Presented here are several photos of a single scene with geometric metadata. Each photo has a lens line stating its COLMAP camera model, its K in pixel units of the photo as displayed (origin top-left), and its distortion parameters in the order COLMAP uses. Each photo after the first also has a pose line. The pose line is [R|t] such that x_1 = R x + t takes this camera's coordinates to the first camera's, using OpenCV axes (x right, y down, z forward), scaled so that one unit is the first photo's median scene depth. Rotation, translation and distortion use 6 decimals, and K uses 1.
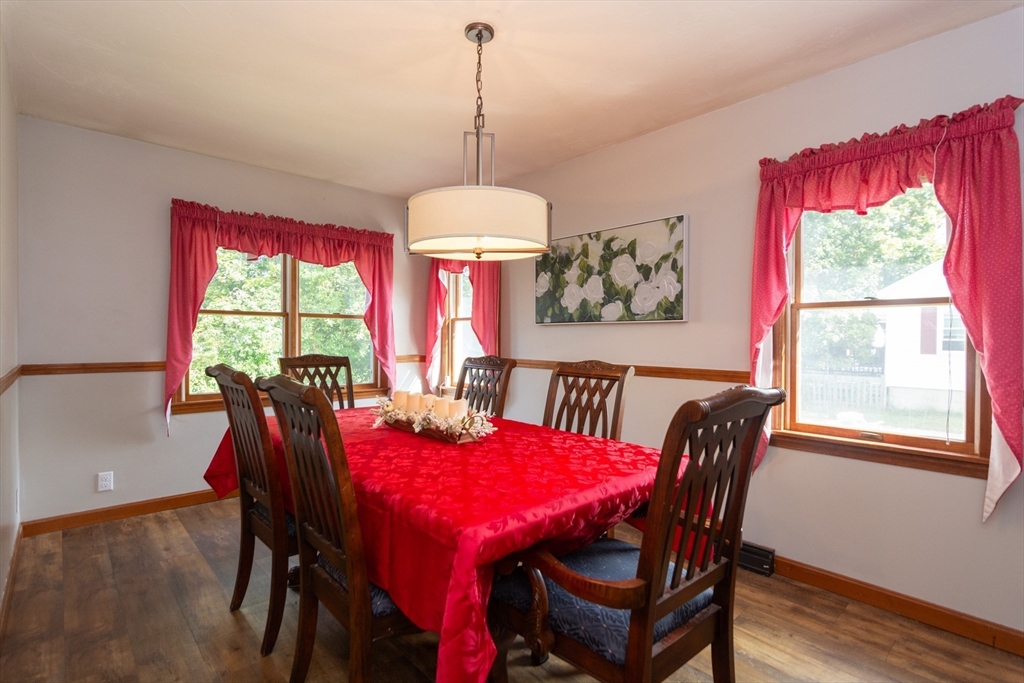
lens RADIAL K [[498.8, 0, 515.9], [0, 498.8, 343.7], [0, 0, 1]] dist [-0.004391, 0.002524]
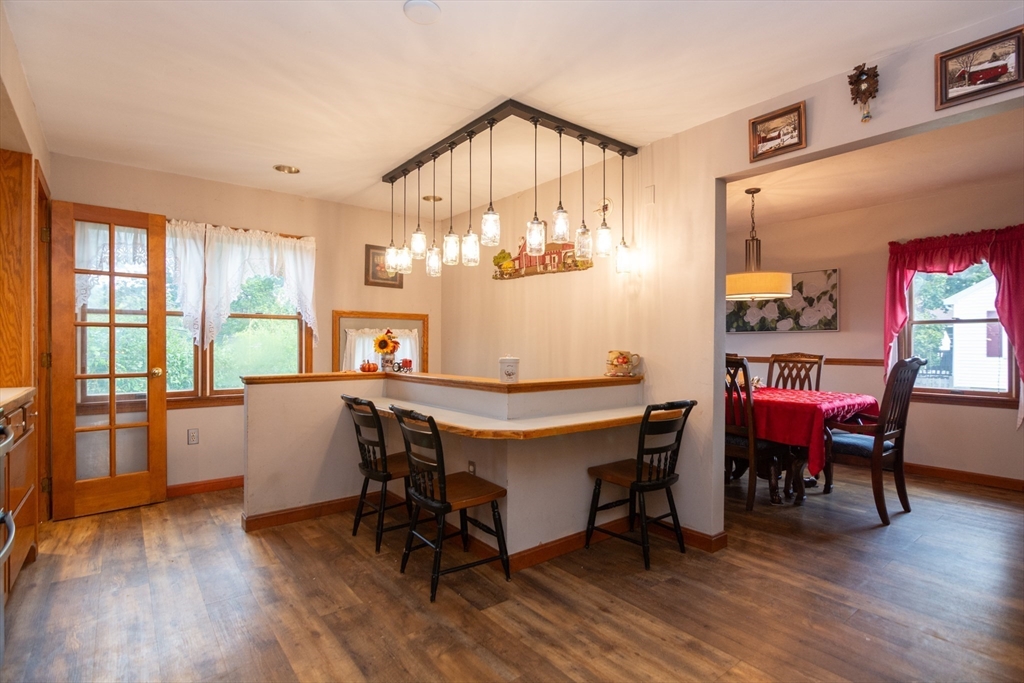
lens RADIAL K [[502.8, 0, 518.3], [0, 502.8, 342.9], [0, 0, 1]] dist [-0.009492, -0.001050]
pose [[0.997243, -0.002266, -0.074168, -0.728062], [0.001207, 0.999897, -0.014313, 0.022425], [0.074193, 0.014184, 0.997143, -0.916186]]
